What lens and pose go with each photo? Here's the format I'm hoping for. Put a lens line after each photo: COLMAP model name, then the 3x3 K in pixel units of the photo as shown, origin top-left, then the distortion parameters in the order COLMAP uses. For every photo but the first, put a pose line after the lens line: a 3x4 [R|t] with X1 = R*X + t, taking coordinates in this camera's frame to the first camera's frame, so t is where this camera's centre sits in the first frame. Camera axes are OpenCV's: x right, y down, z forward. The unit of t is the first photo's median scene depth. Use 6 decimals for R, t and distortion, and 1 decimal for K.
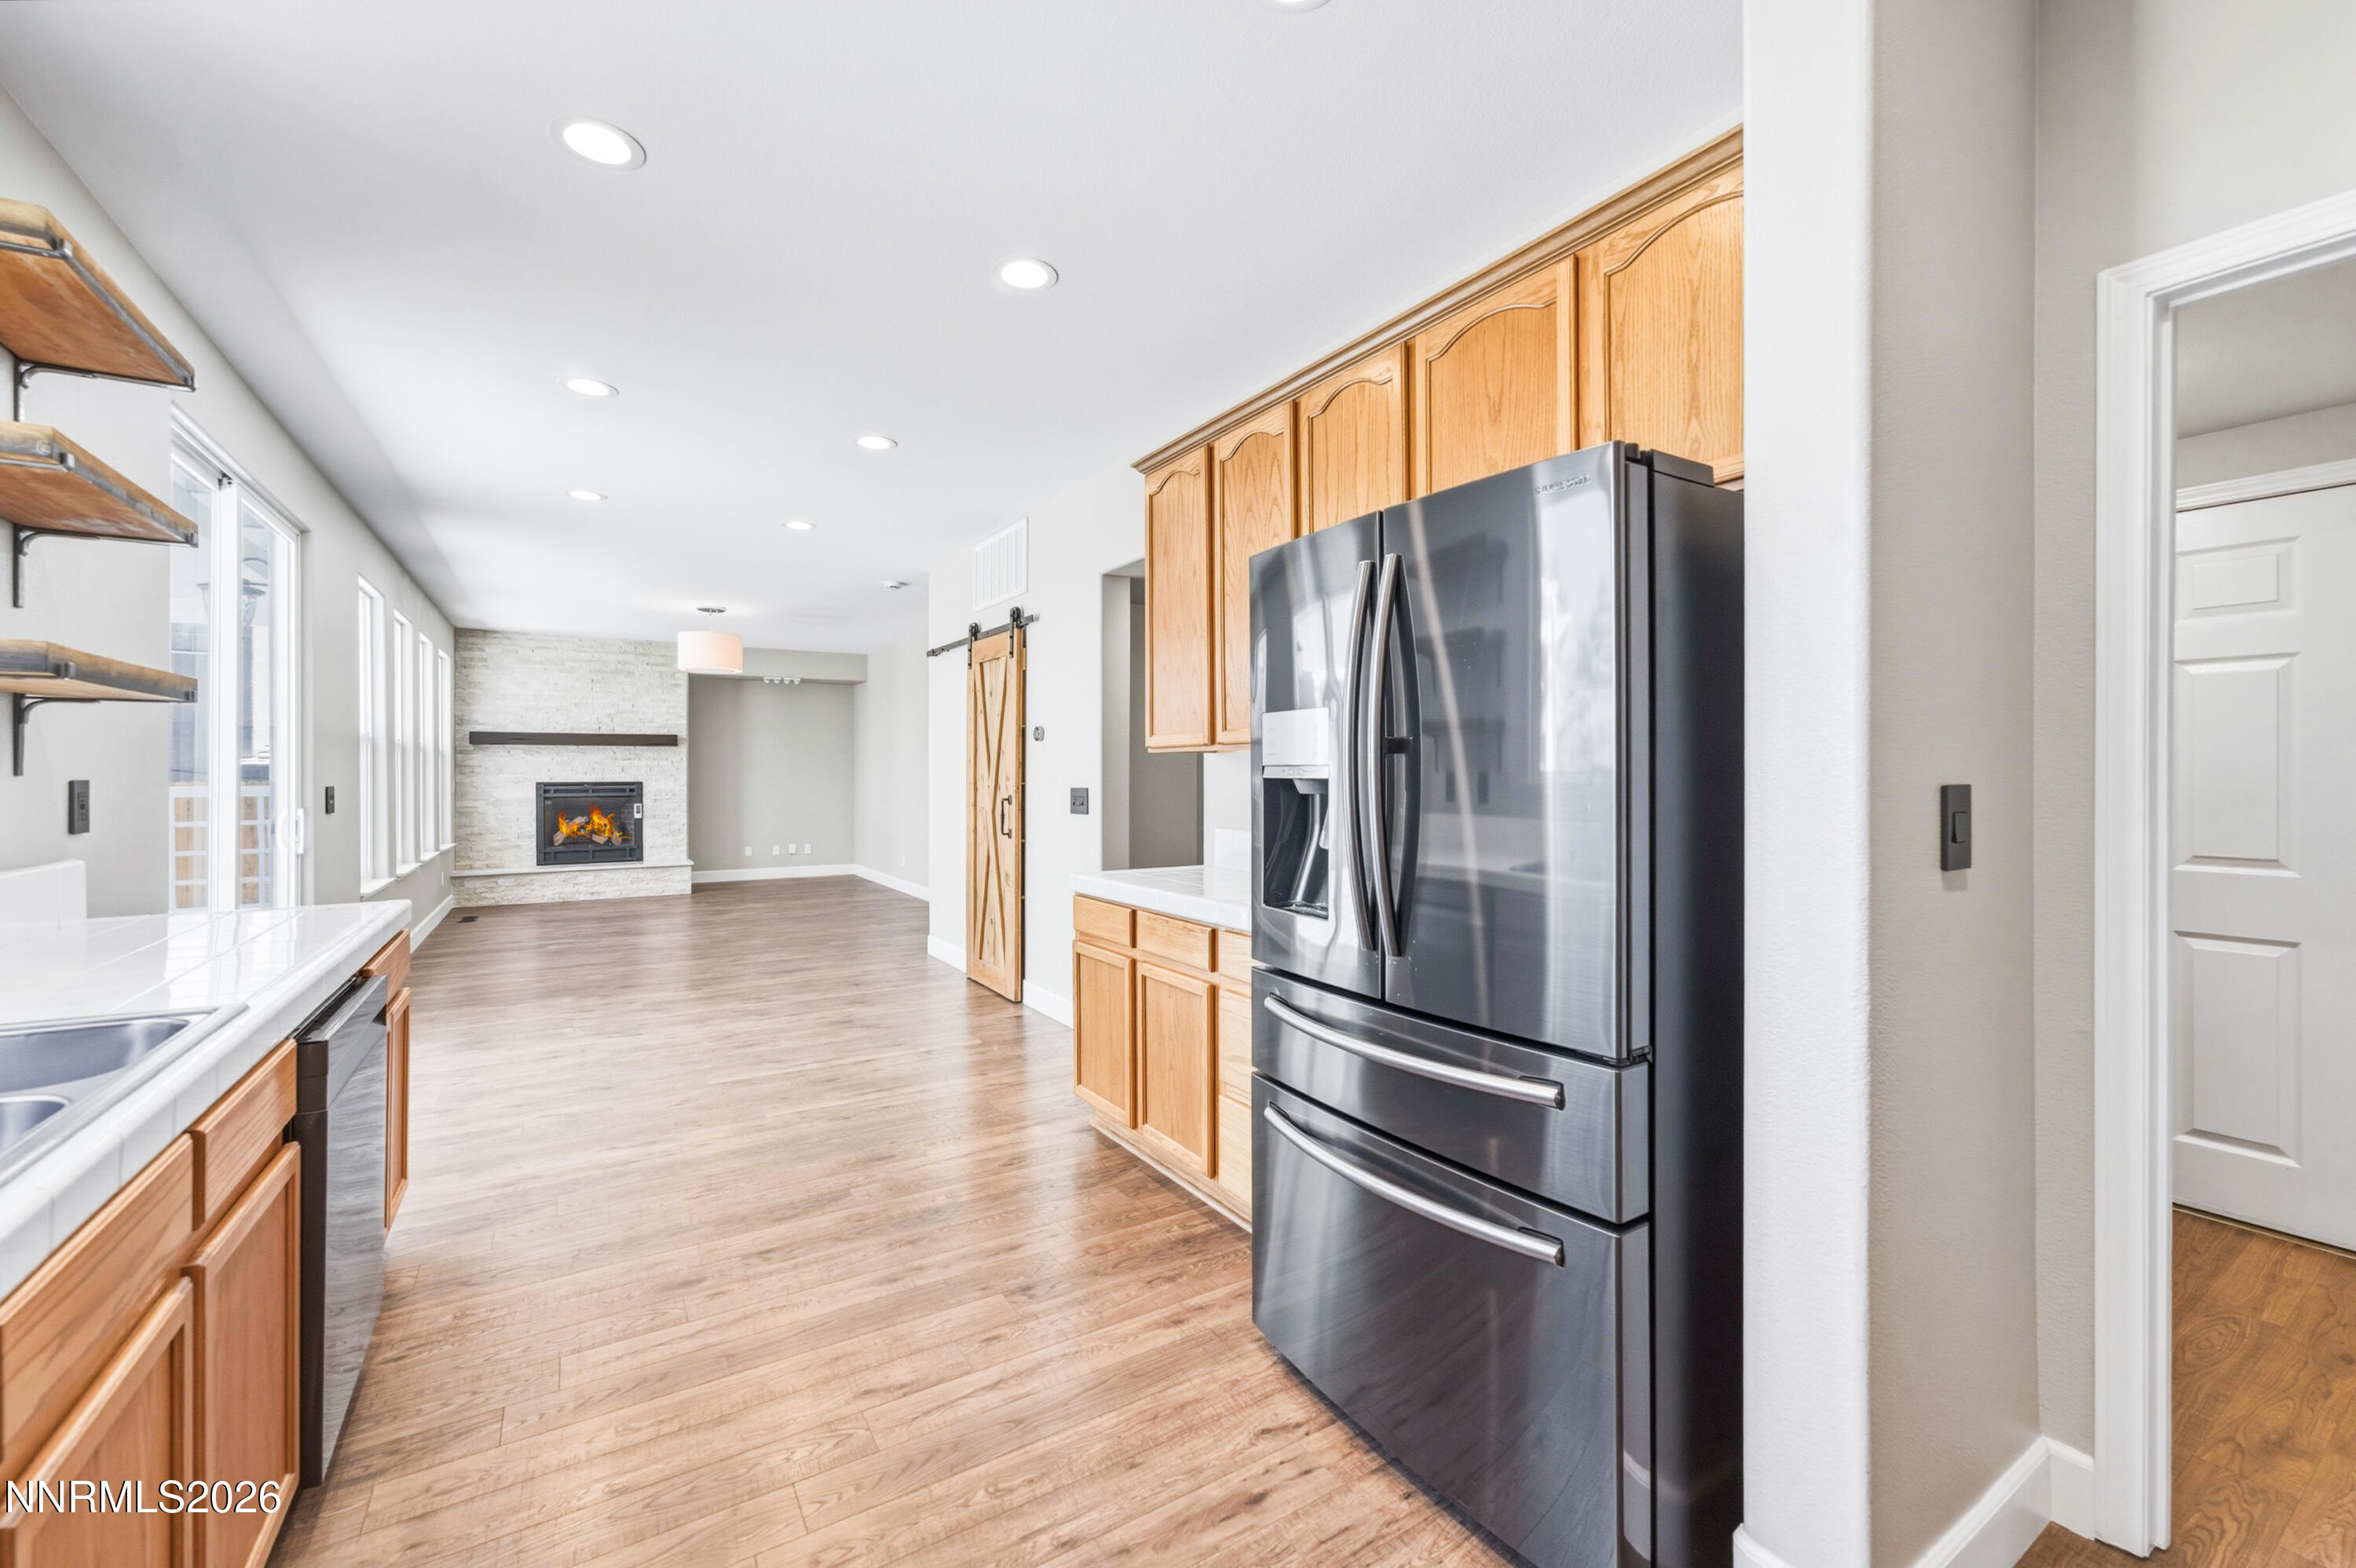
lens RADIAL K [[951.0, 0, 1179.9], [0, 951.0, 786.8], [0, 0, 1]] dist [-0.009004, 0.000304]
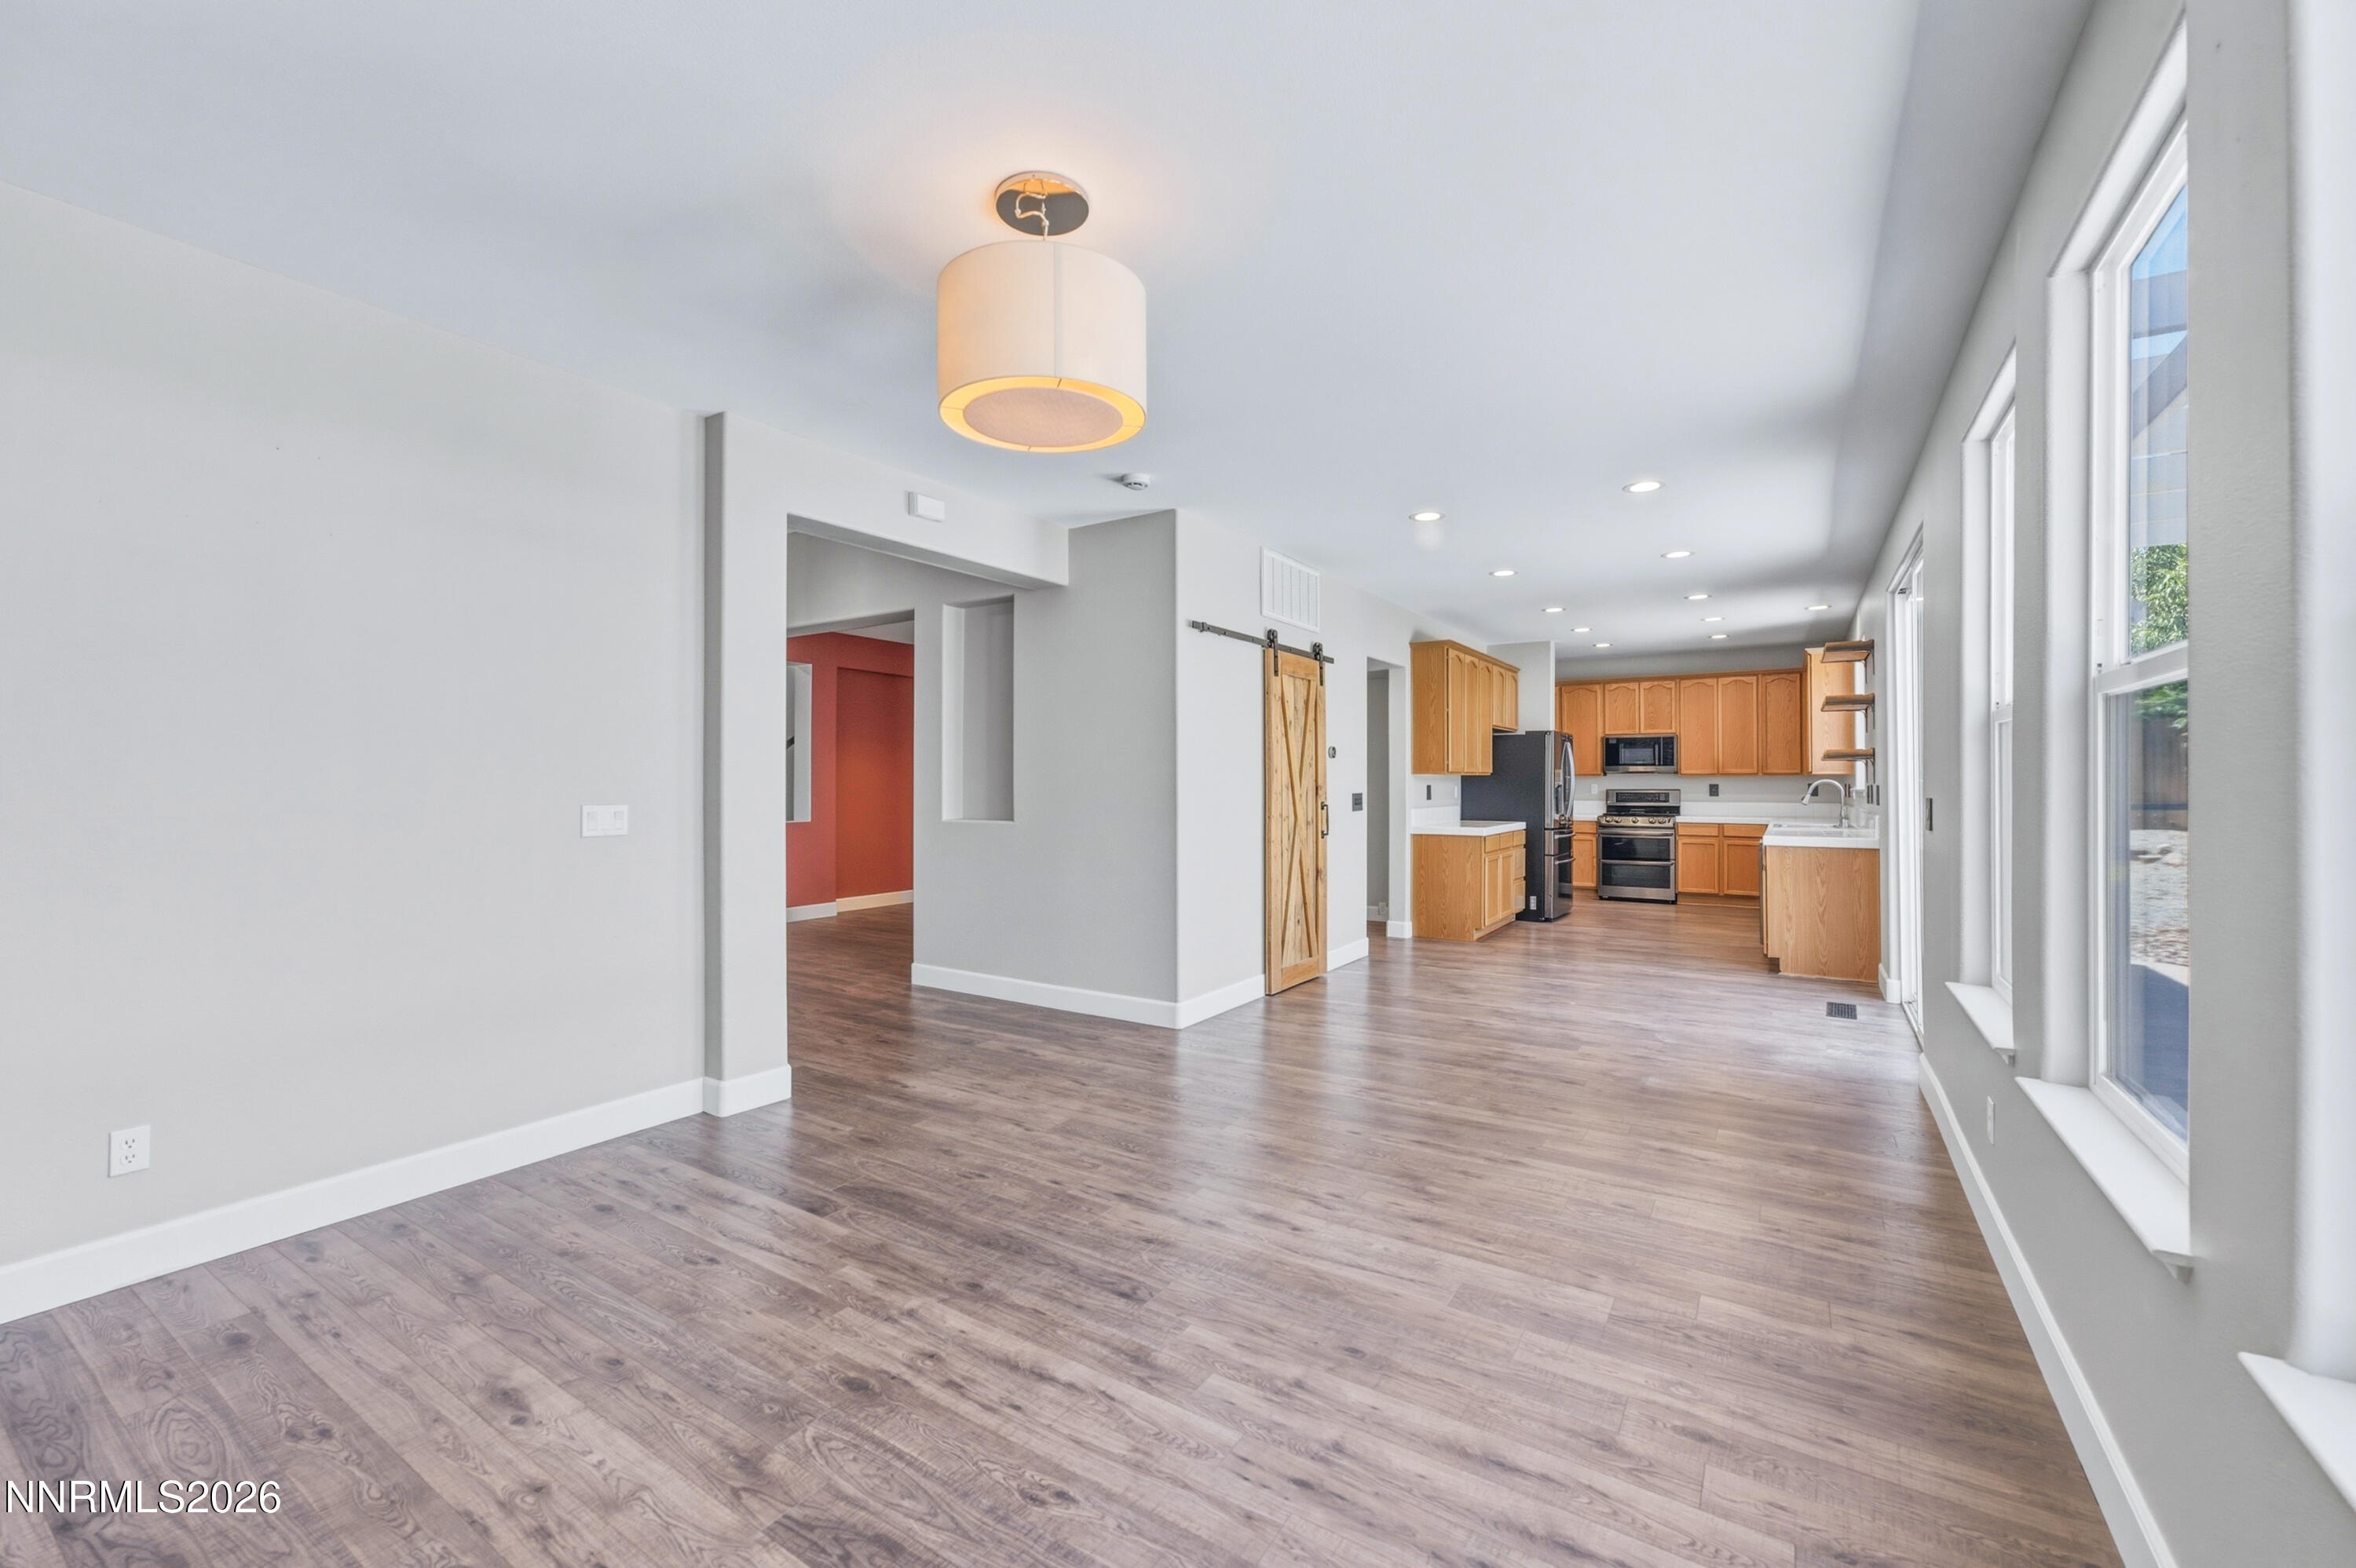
lens RADIAL K [[951.0, 0, 1179.7], [0, 951.0, 769.1], [0, 0, 1]] dist [-0.009004, 0.000304]
pose [[-0.419128, -0.006134, 0.907907, -1.197105], [-0.004054, 0.999980, 0.004885, -0.037879], [-0.907918, -0.001633, -0.419144, 1.685561]]
